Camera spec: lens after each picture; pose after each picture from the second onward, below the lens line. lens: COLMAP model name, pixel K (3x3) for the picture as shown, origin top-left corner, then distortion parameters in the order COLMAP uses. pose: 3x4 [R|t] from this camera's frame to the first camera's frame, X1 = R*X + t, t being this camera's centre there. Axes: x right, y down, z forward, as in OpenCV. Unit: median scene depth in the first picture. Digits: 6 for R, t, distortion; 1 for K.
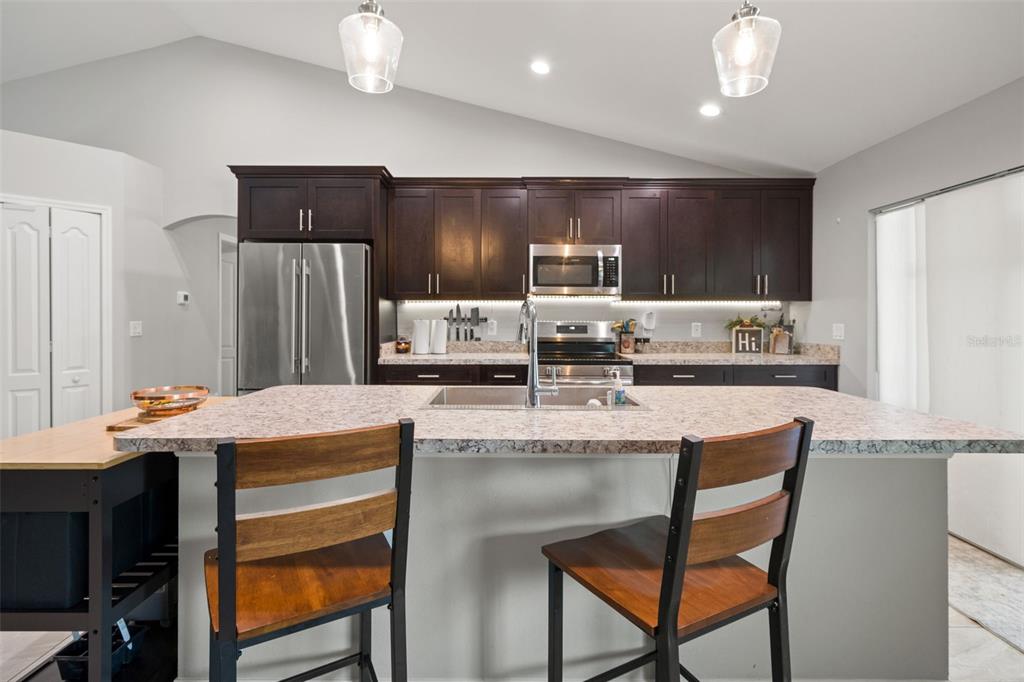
lens RADIAL K [[480.7, 0, 509.1], [0, 480.7, 320.5], [0, 0, 1]] dist [0.000675, 0.000019]
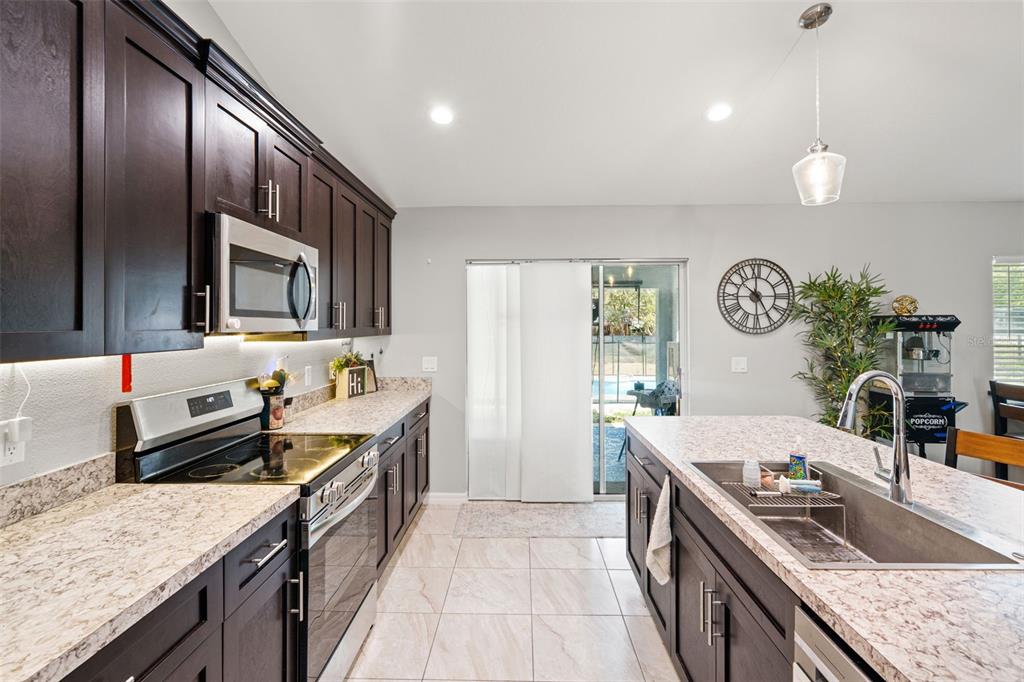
lens RADIAL K [[480.7, 0, 509.1], [0, 480.7, 320.5], [0, 0, 1]] dist [0.000675, 0.000019]
pose [[0.034358, 0.007716, 0.999380, -0.342415], [0.009572, 0.999922, -0.008050, -0.057166], [-0.999364, 0.009843, 0.034282, 0.698755]]
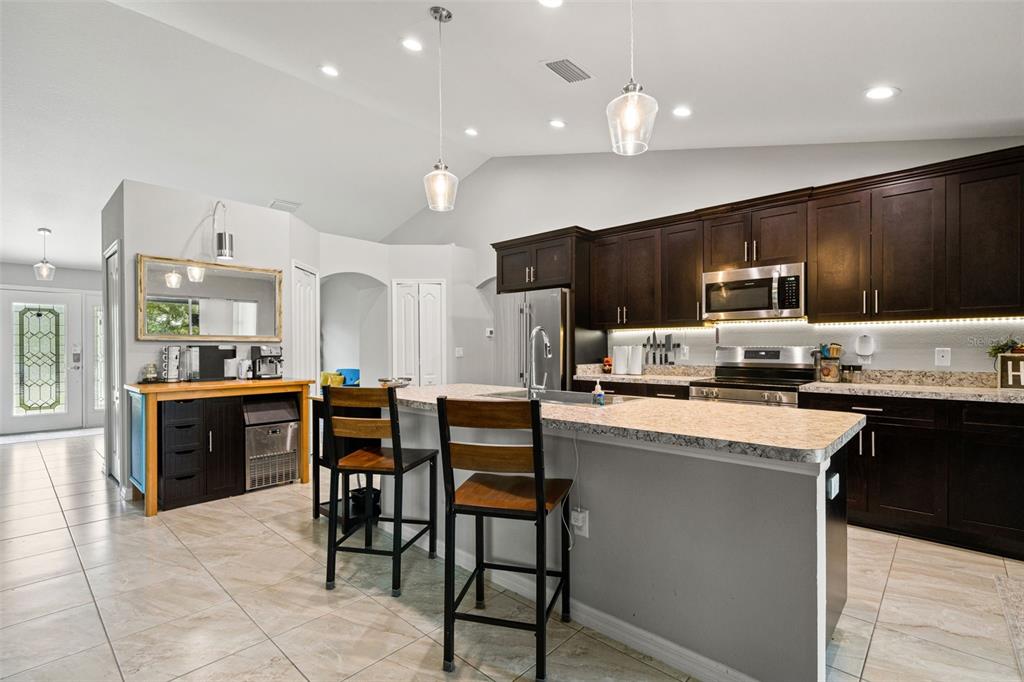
lens RADIAL K [[476.9, 0, 509.9], [0, 476.9, 351.8], [0, 0, 1]] dist [0.001017, -0.000030]
pose [[0.728225, 0.001805, -0.685336, 0.425591], [-0.002630, 0.999997, -0.000161, 0.014712], [0.685333, 0.001919, 0.728227, -0.044499]]
